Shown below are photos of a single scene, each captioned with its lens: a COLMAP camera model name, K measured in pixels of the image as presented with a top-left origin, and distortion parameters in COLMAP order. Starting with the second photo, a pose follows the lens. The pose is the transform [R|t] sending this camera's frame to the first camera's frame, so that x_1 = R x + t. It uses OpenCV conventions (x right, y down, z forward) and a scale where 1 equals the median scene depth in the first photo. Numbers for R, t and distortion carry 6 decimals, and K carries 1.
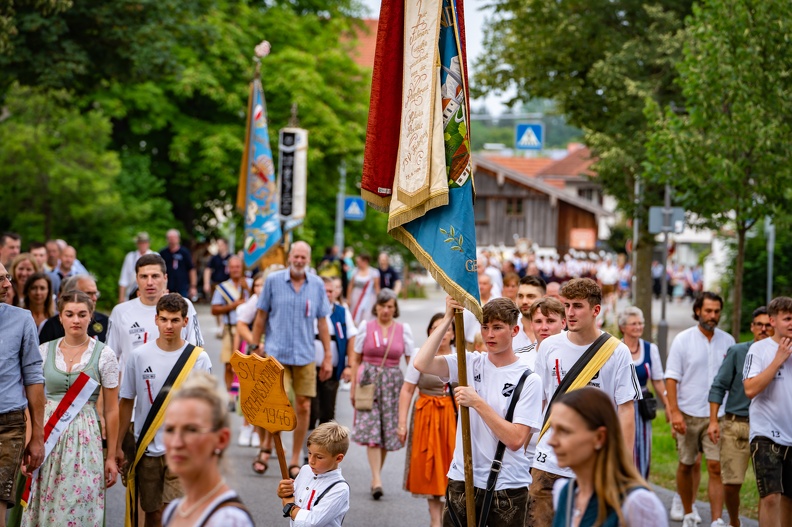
lens RADIAL K [[2861.9, 0, 400.9], [0, 2861.9, 260.5], [0, 0, 1]] dist [1.201902, 0.000000]
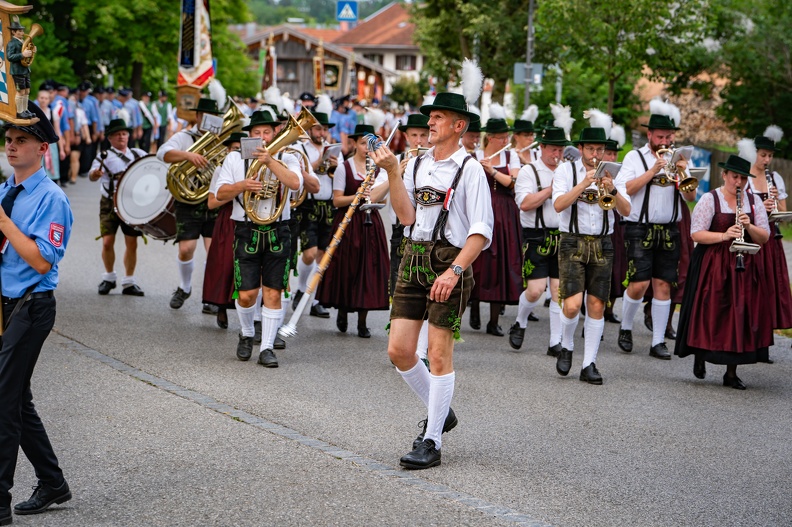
lens RADIAL K [[2230.1, 0, 396.5], [0, 2230.1, 258.6], [0, 0, 1]] dist [0.397050, 0.000000]
pose [[0.996128, -0.004428, 0.087803, -0.026407], [-0.001315, 0.997868, 0.065247, 0.001472], [-0.087905, -0.065110, 0.993999, 0.017919]]
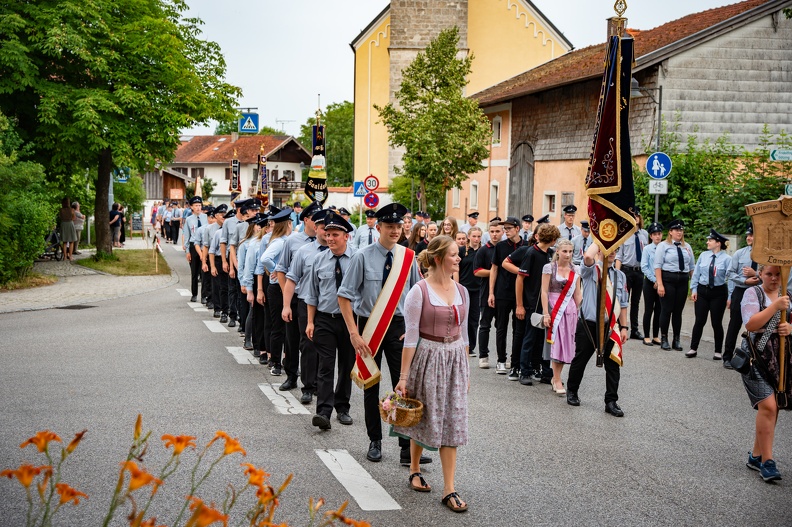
lens RADIAL K [[1095.7, 0, 386.0], [0, 1095.7, 250.3], [0, 0, 1]] dist [0.237939, 0.000000]
pose [[0.939180, -0.033826, 0.341756, -0.101472], [0.018302, 0.998653, 0.048547, -0.007571], [-0.342938, -0.039339, 0.938534, 0.601671]]
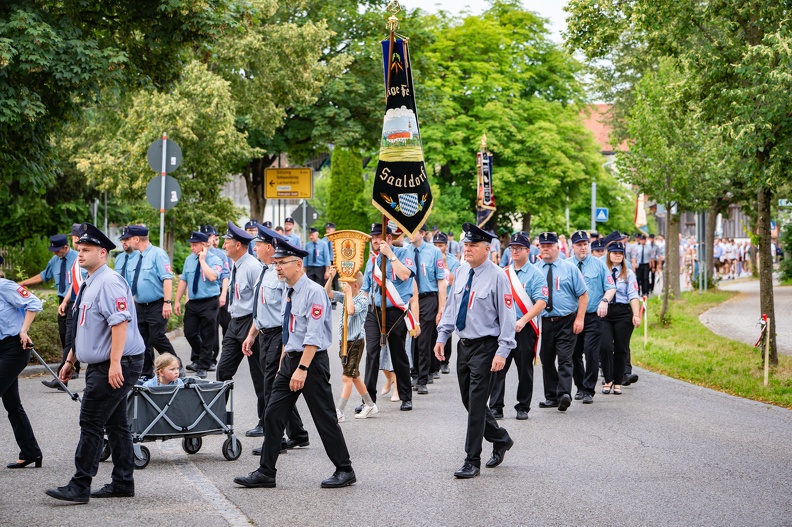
lens RADIAL K [[1755.0, 0, 397.5], [0, 1755.0, 264.0], [0, 0, 1]] dist [-0.100340, 0.000000]
pose [[0.983474, -0.026346, -0.179124, 0.063206], [0.026941, 0.999637, 0.000893, 0.008261], [0.179035, -0.005704, 0.983826, -0.041301]]
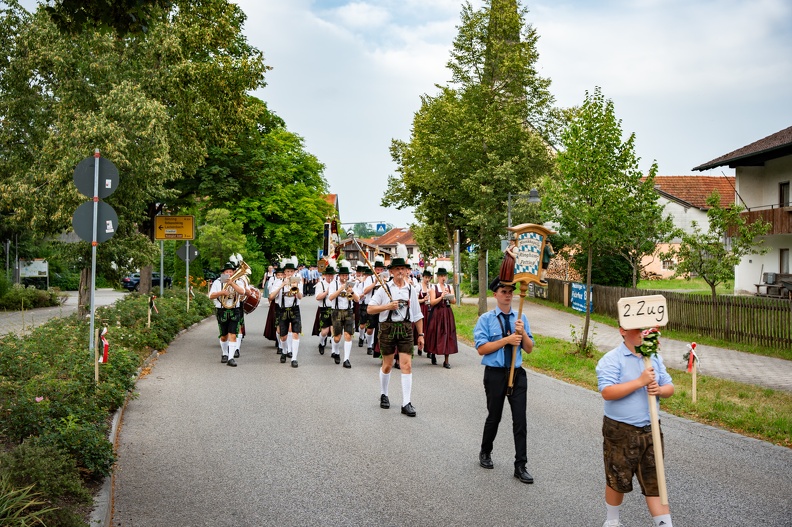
lens RADIAL K [[802.6, 0, 390.7], [0, 802.6, 263.8], [0, 0, 1]] dist [0.035275, 0.000000]
pose [[0.995561, -0.029697, 0.089307, -0.027361], [0.030525, 0.999503, -0.007916, 0.000955], [-0.089027, 0.010607, 0.995973, 0.209822]]
